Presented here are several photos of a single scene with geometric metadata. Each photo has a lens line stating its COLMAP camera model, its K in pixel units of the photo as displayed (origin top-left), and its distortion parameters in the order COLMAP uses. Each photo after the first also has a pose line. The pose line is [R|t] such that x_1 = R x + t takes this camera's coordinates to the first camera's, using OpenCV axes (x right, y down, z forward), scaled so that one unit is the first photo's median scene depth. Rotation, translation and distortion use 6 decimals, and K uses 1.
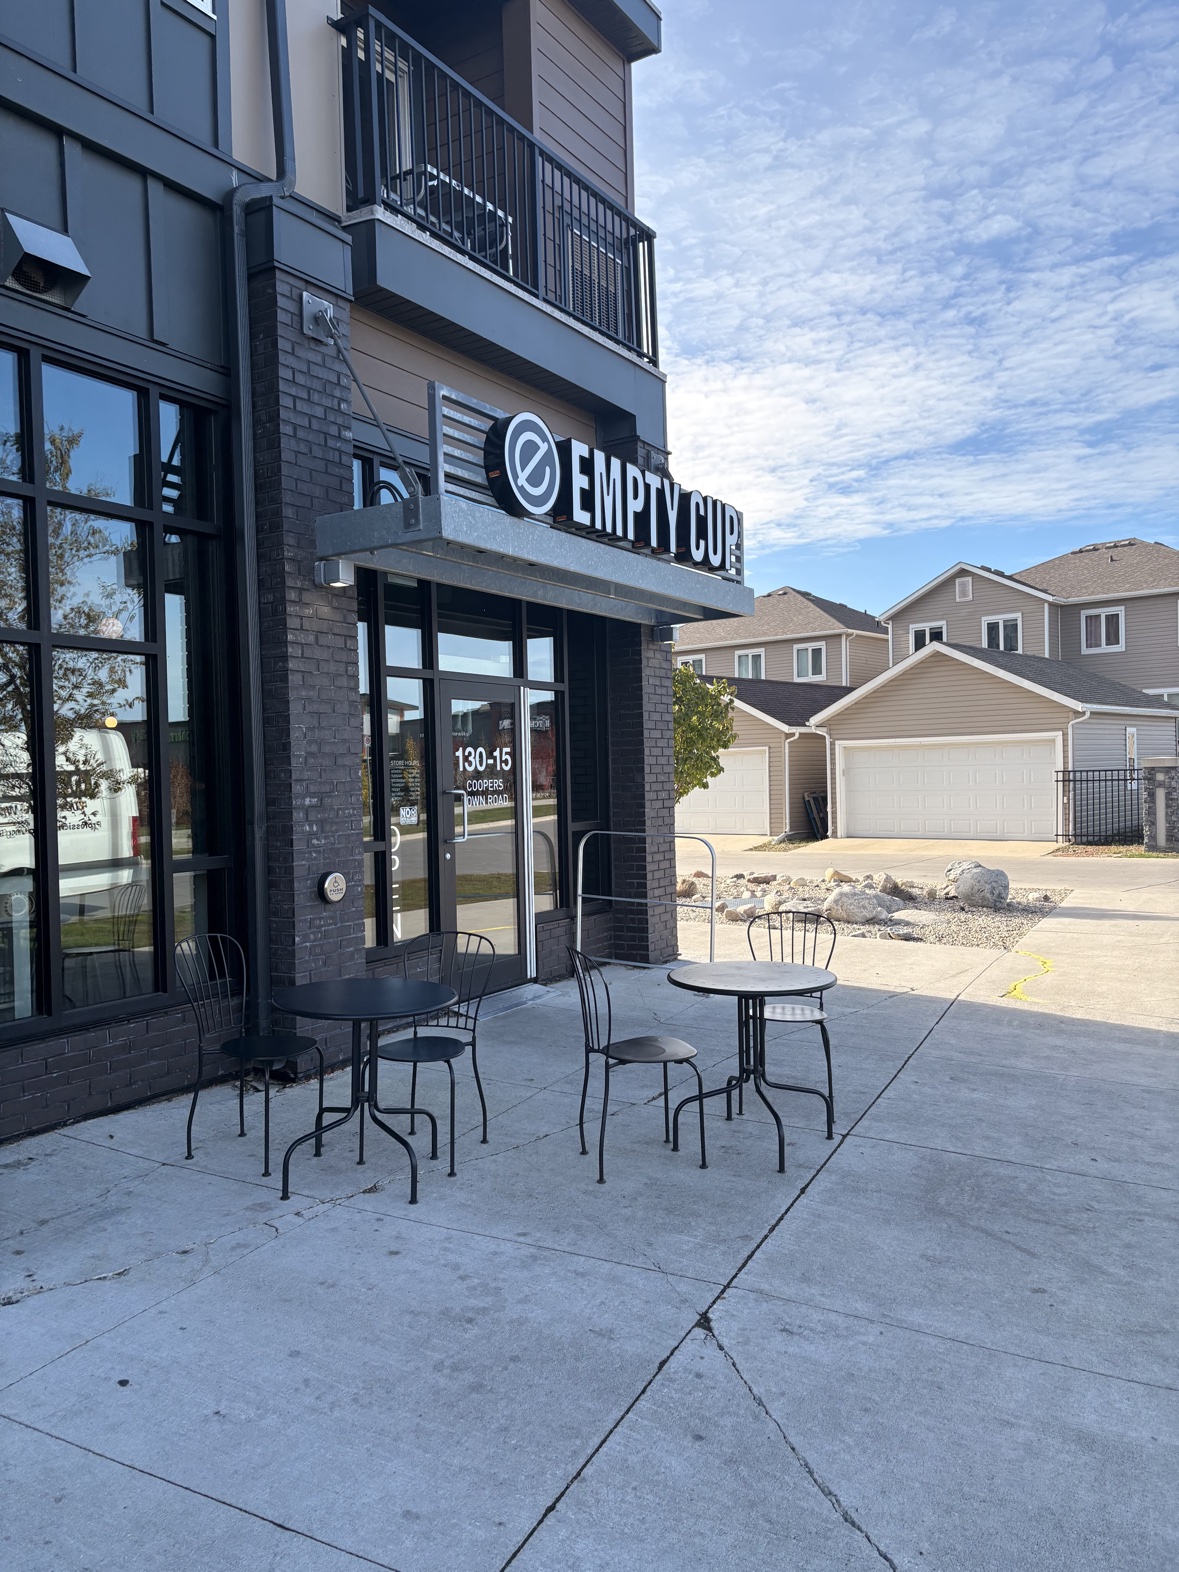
lens RADIAL K [[1190.7, 0, 588.0], [0, 1190.7, 782.6], [0, 0, 1]] dist [-0.002135, 0.004286]
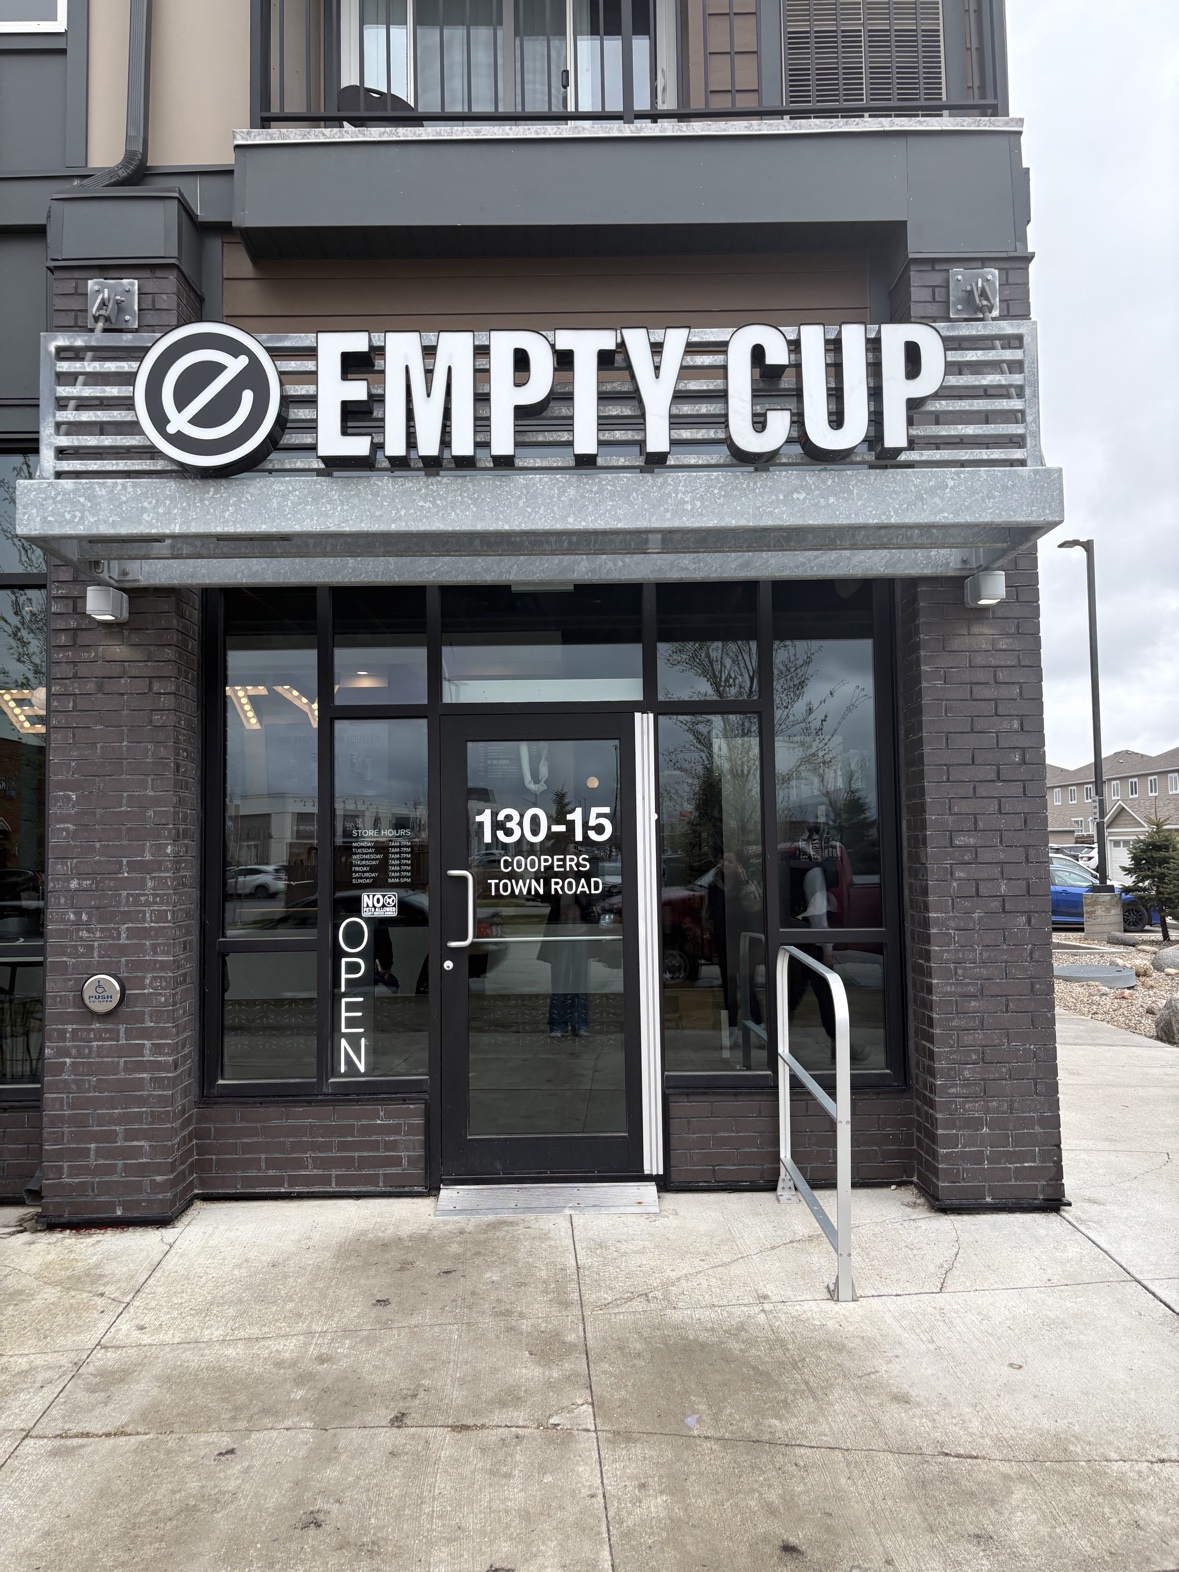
lens RADIAL K [[1190.7, 0, 576.6], [0, 1190.7, 752.2], [0, 0, 1]] dist [-0.002135, 0.004286]
pose [[0.527413, -0.061568, -0.847376, 0.545041], [-0.000542, 0.997346, -0.072802, -0.012870], [0.849609, 0.038856, 0.525980, 0.720360]]
